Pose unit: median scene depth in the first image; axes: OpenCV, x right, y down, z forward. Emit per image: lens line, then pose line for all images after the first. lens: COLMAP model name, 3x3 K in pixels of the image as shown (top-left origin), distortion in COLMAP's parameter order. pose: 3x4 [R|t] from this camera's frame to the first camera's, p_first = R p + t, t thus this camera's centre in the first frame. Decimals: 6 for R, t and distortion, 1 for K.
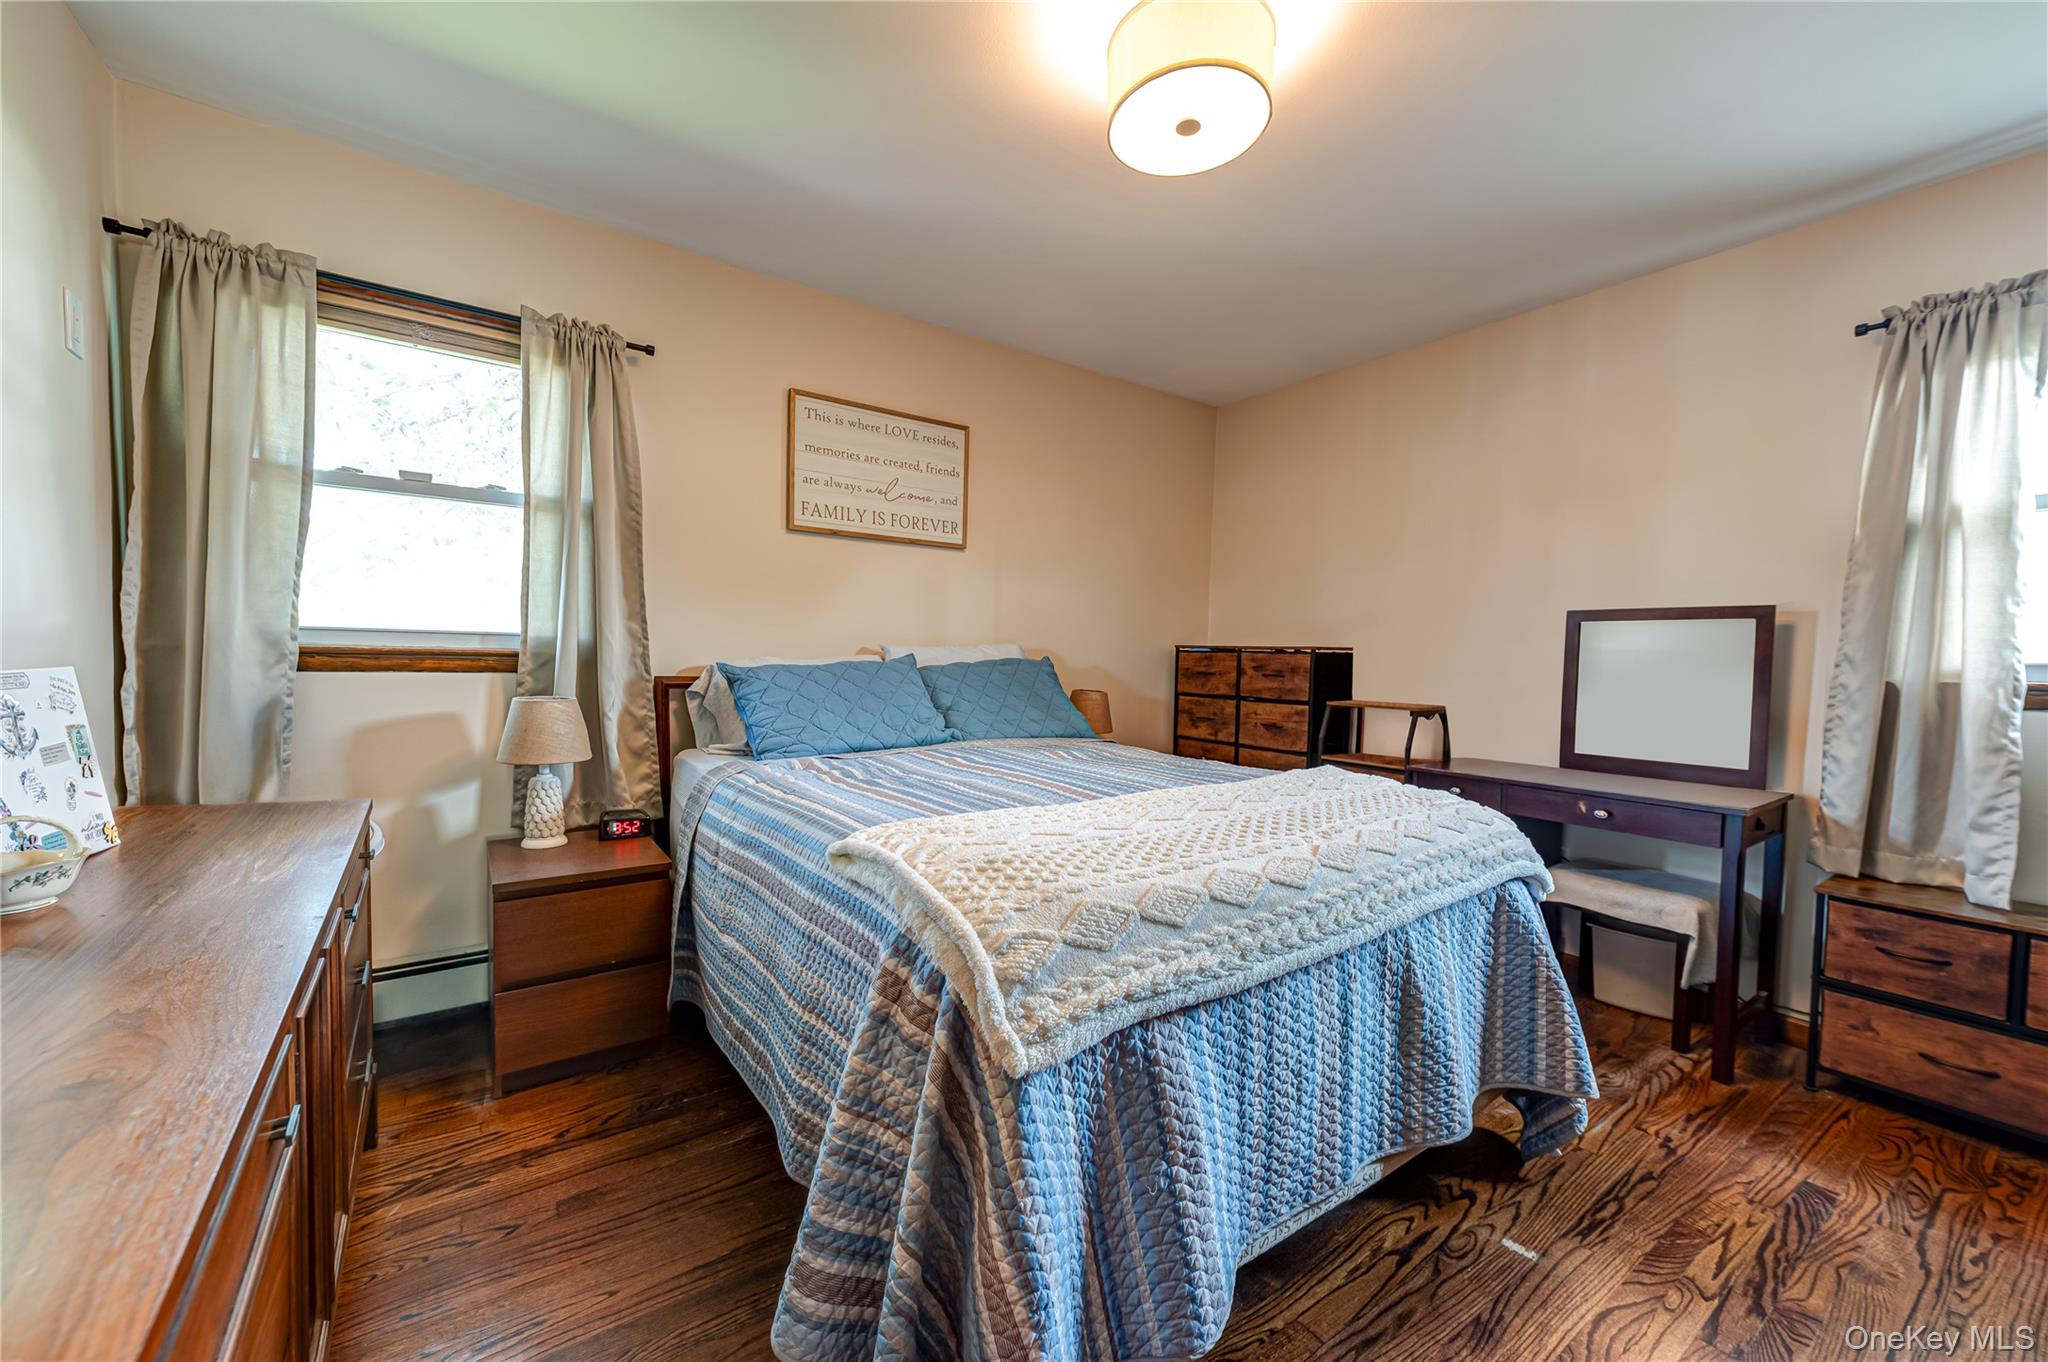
lens RADIAL K [[797.4, 0, 1018.6], [0, 797.4, 689.1], [0, 0, 1]] dist [0.014339, 0.000130]
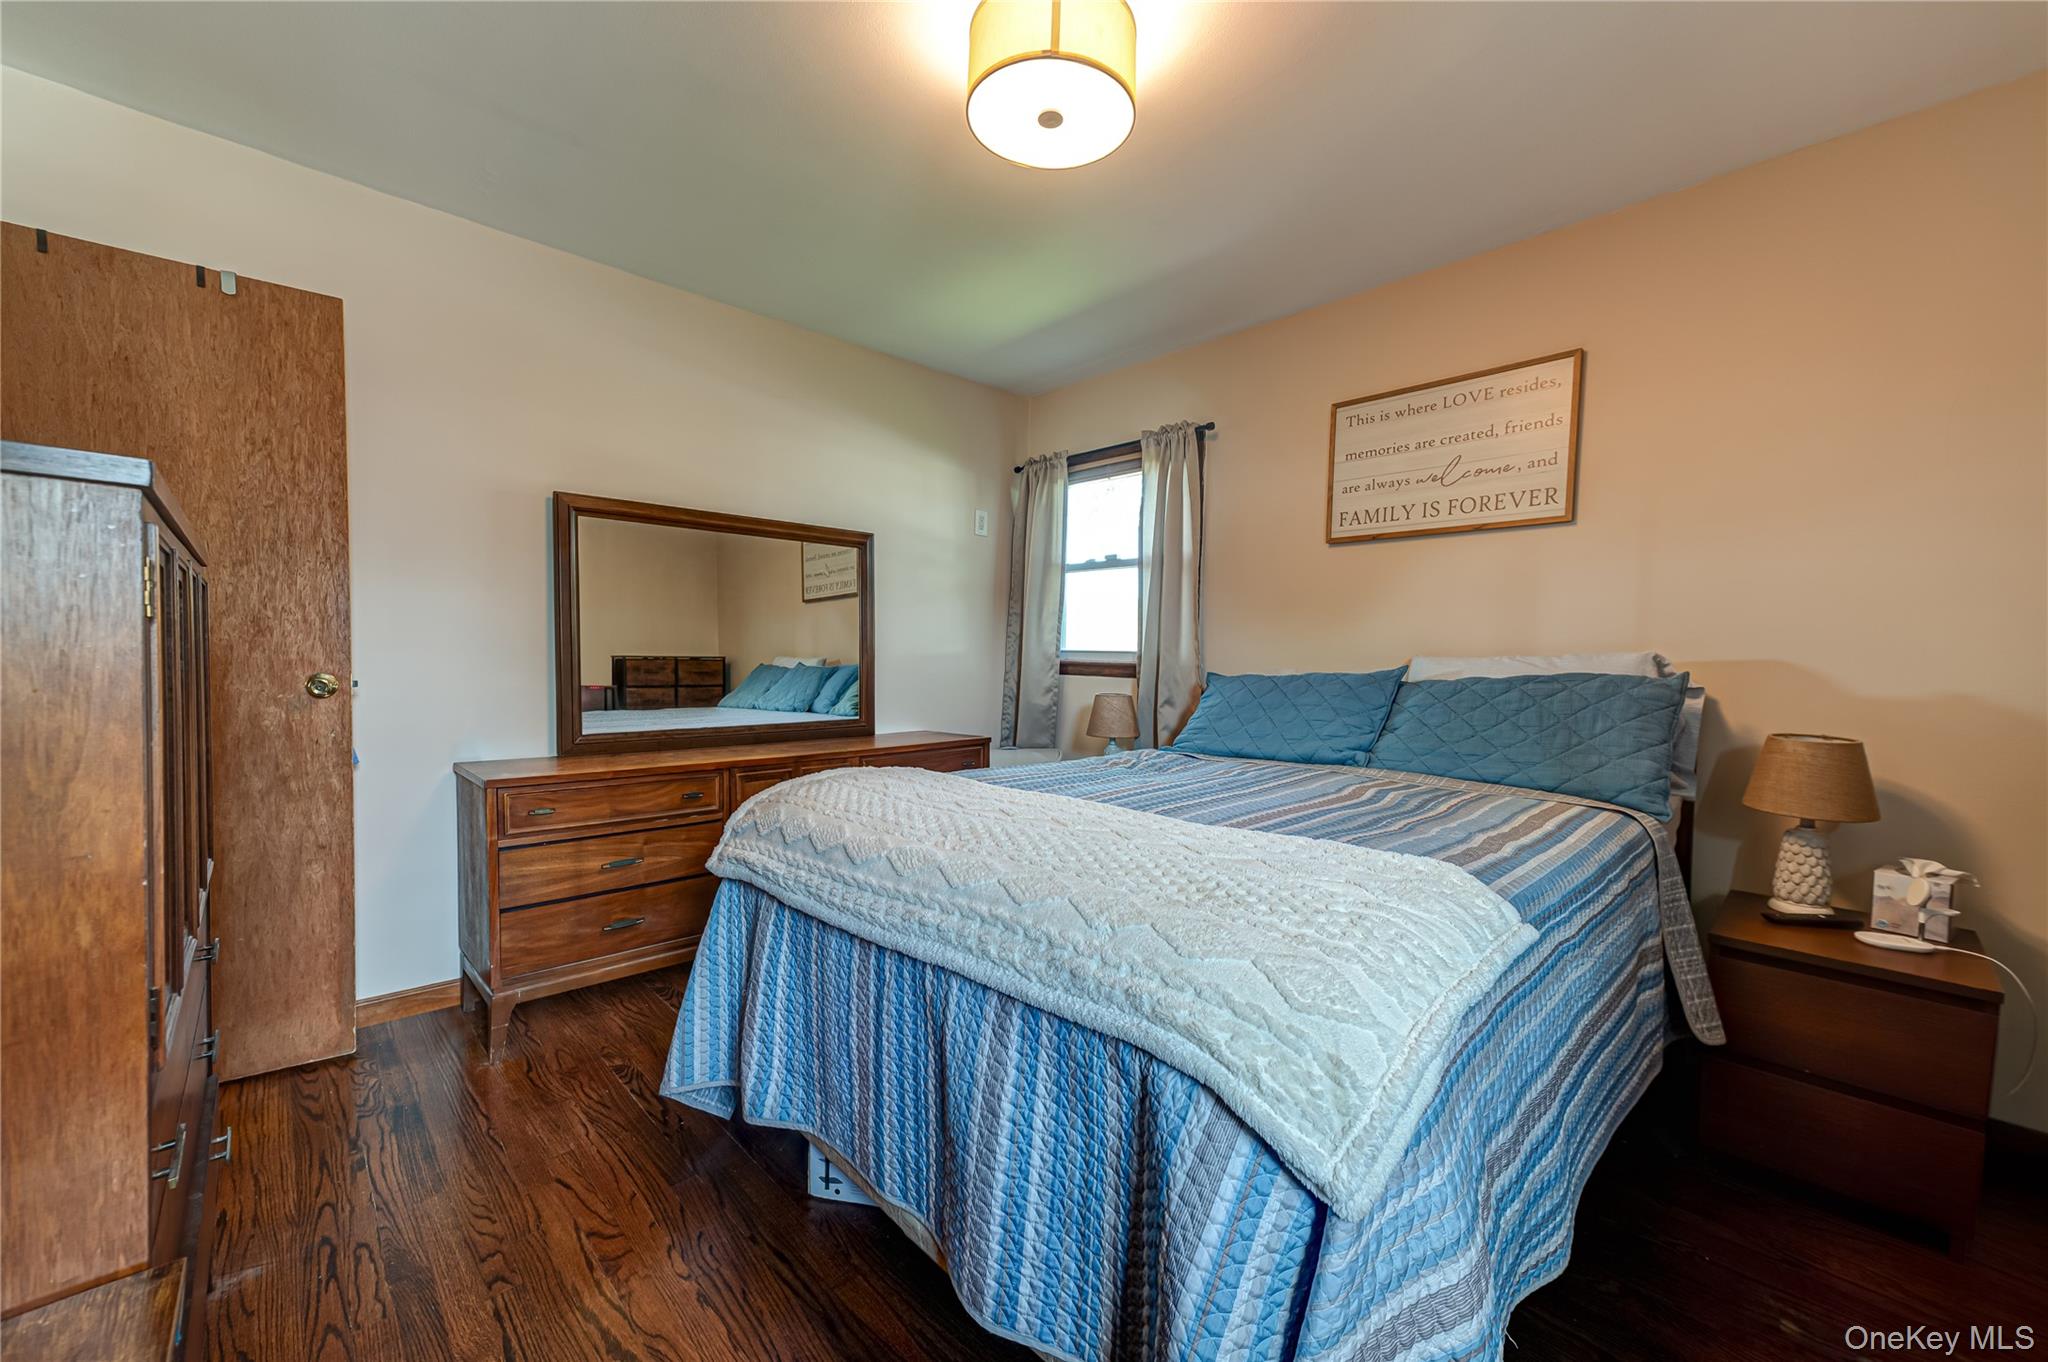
lens RADIAL K [[797.4, 0, 1018.6], [0, 797.4, 689.1], [0, 0, 1]] dist [0.014339, 0.000130]
pose [[0.139003, 0.023053, -0.990024, 0.803681], [-0.058328, 0.998184, 0.015053, -0.009629], [0.988573, 0.055654, 0.140095, 0.578332]]
